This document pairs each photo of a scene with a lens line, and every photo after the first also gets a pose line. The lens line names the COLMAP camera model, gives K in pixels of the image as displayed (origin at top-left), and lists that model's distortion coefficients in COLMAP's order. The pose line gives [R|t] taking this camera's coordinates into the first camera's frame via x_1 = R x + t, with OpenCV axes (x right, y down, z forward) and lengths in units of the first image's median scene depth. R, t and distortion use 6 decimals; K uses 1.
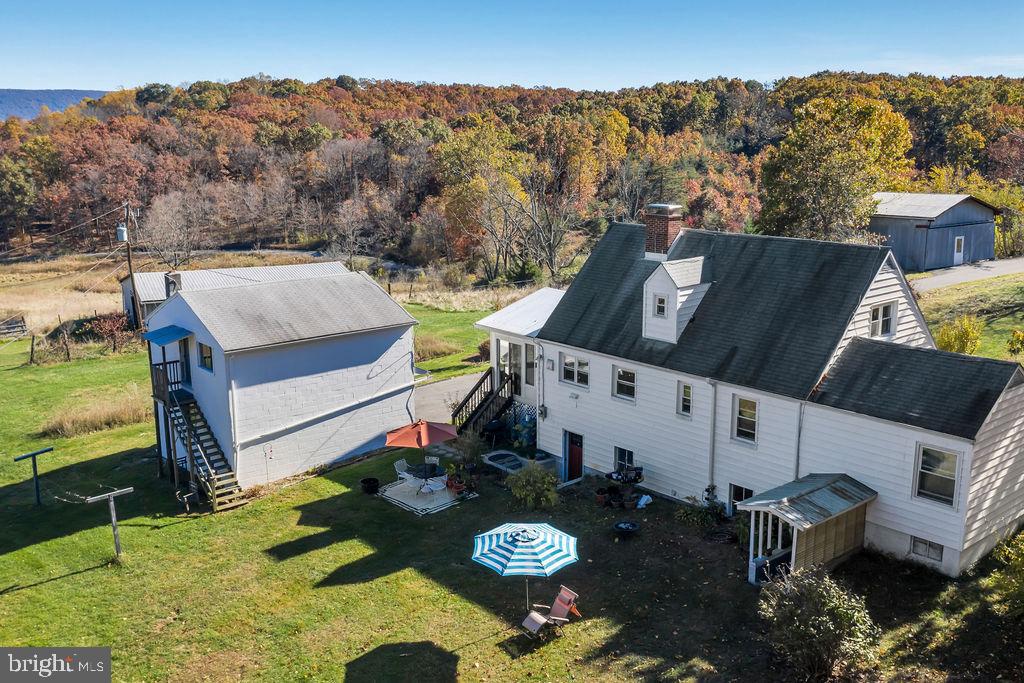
lens RADIAL K [[962.4, 0, 512.0], [0, 962.4, 341.5], [0, 0, 1]] dist [-0.152388, -0.001993]
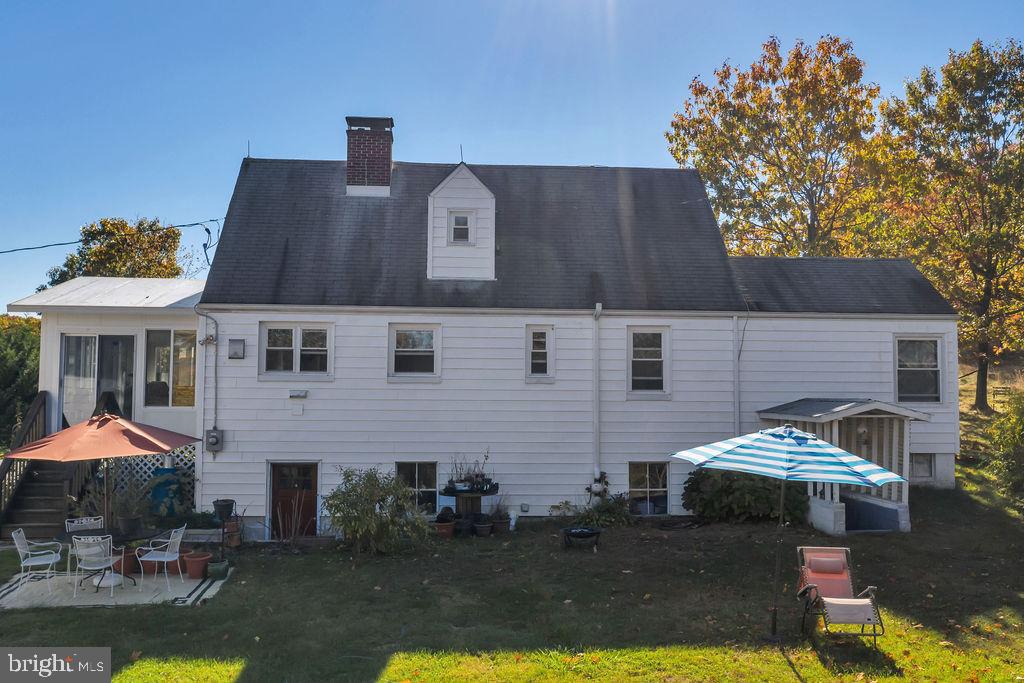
lens RADIAL K [[962.4, 0, 512.0], [0, 962.4, 341.5], [0, 0, 1]] dist [-0.152388, -0.001993]
pose [[0.570942, 0.067679, 0.818196, -0.358915], [0.168218, 0.965809, -0.197273, 0.174191], [-0.803572, 0.250266, 0.540035, 0.634799]]
